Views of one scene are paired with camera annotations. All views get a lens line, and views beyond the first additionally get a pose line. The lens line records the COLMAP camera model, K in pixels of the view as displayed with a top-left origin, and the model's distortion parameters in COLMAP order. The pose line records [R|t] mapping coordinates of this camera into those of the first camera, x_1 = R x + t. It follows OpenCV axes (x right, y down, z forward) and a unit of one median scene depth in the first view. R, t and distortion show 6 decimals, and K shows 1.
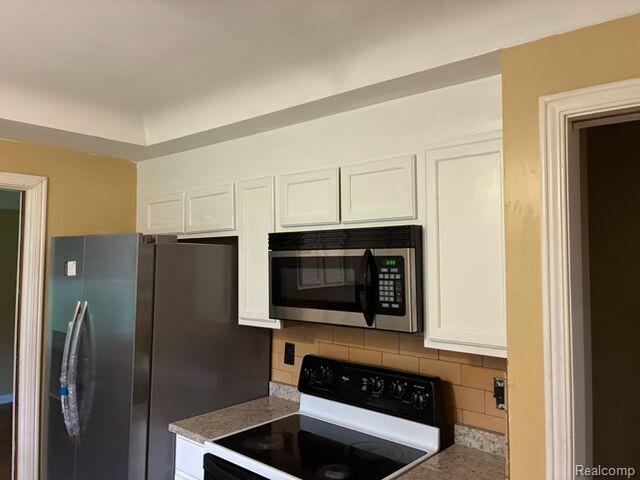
lens RADIAL K [[487.2, 0, 323.4], [0, 487.2, 240.5], [0, 0, 1]] dist [0.057376, -0.070911]
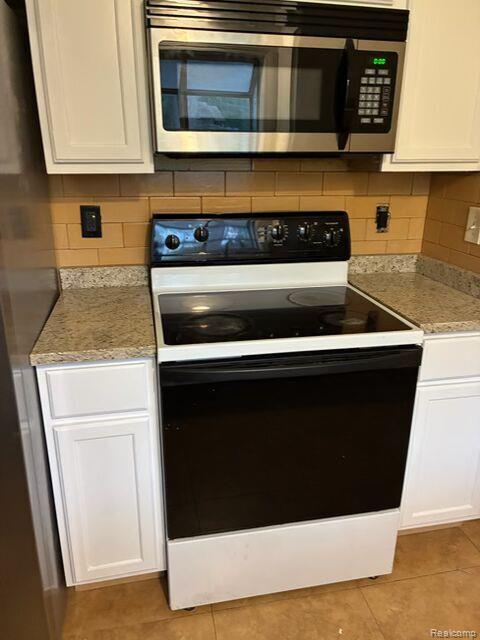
lens RADIAL K [[487.2, 0, 242.1], [0, 487.2, 323.4], [0, 0, 1]] dist [0.057376, -0.070911]
pose [[0.597053, -0.267204, 0.756392, -0.699512], [-0.042833, 0.930932, 0.362672, 0.157766], [-0.801057, -0.248933, 0.544371, 0.630174]]
